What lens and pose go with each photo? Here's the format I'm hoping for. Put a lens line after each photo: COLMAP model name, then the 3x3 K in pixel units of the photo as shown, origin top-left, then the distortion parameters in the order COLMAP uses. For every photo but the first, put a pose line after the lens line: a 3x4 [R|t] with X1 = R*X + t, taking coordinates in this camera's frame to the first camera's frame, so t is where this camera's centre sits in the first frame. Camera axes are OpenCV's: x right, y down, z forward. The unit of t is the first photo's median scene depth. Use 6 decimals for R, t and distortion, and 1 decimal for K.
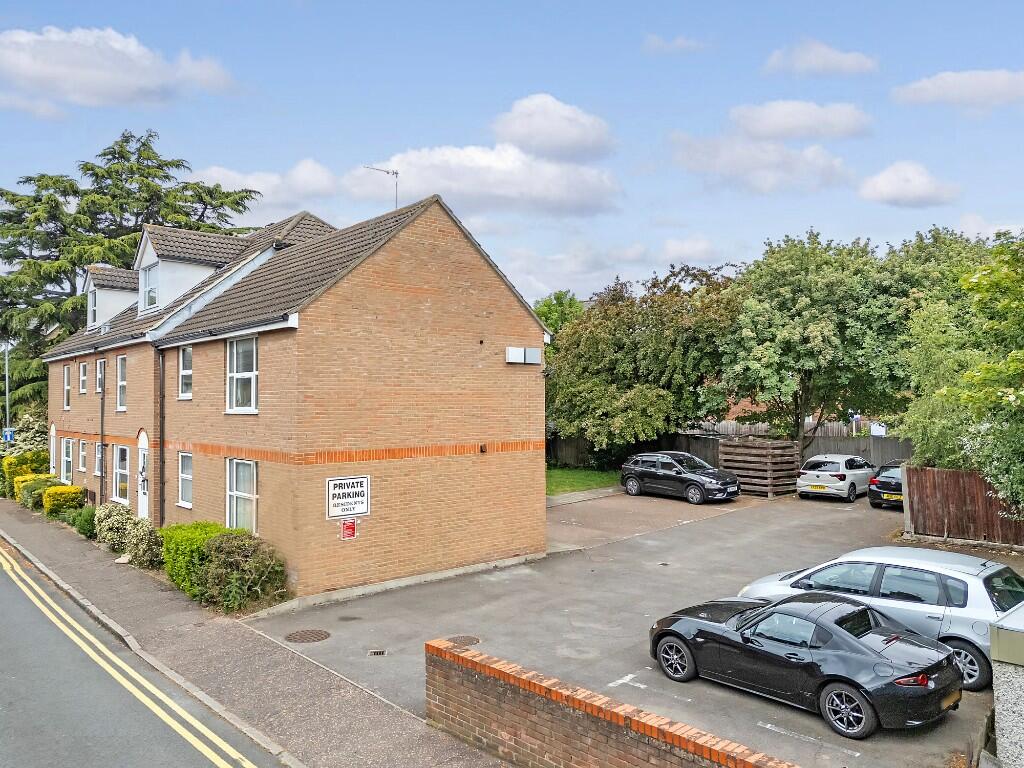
lens RADIAL K [[736.1, 0, 511.0], [0, 736.1, 385.4], [0, 0, 1]] dist [0.027752, -0.008210]
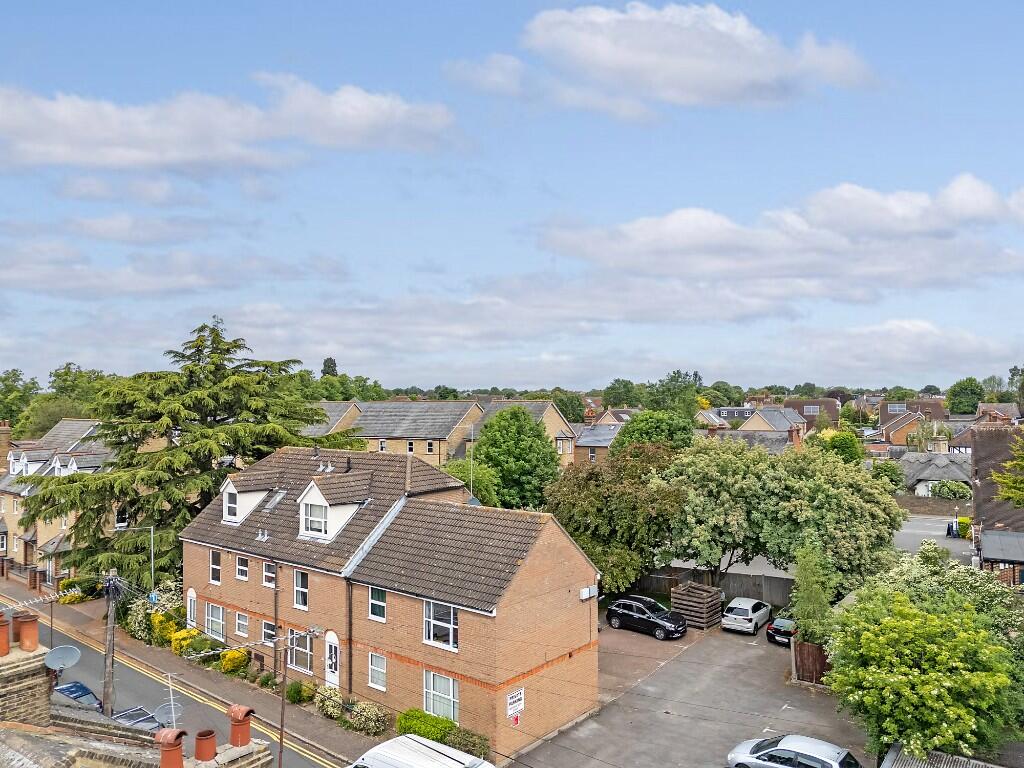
lens RADIAL K [[736.1, 0, 510.0], [0, 736.1, 386.4], [0, 0, 1]] dist [0.027752, -0.008210]
pose [[0.986115, 0.011878, 0.165638, -0.312150], [-0.013699, 0.999858, 0.009856, -0.368440], [-0.165497, -0.011988, 0.986137, -0.445925]]
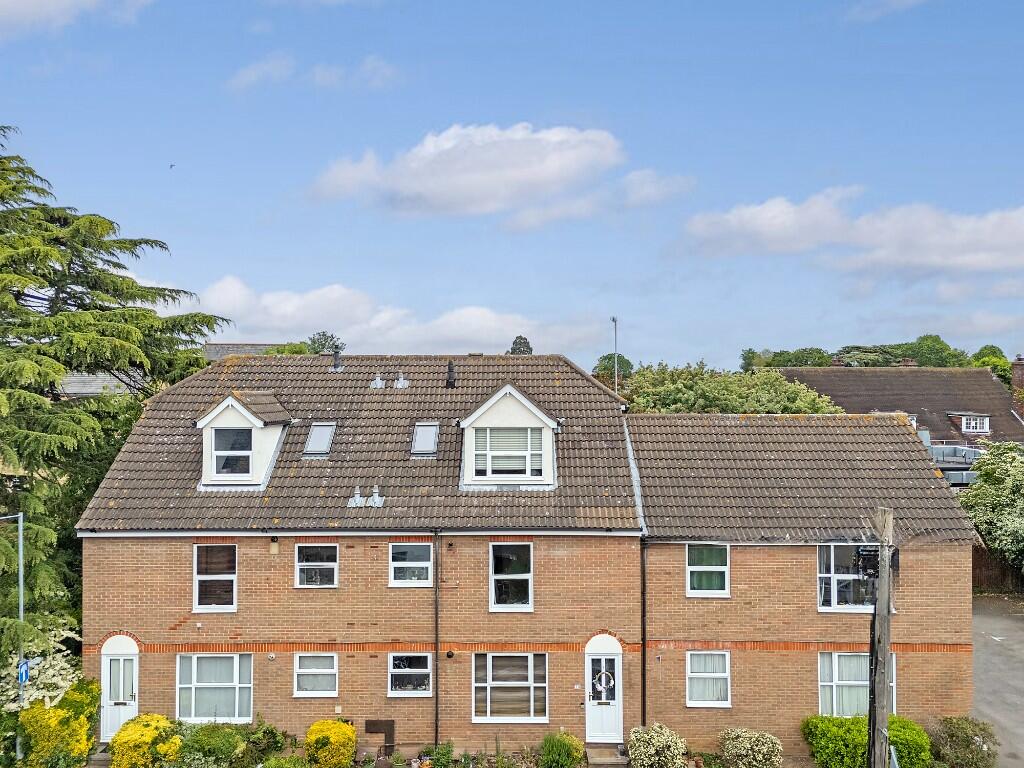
lens RADIAL K [[736.1, 0, 512.6], [0, 736.1, 379.7], [0, 0, 1]] dist [0.027752, -0.008210]
pose [[0.677287, 0.021154, 0.735415, -0.978344], [-0.030253, 0.999542, -0.000890, -0.190153], [-0.735097, -0.021646, 0.677617, 0.387635]]
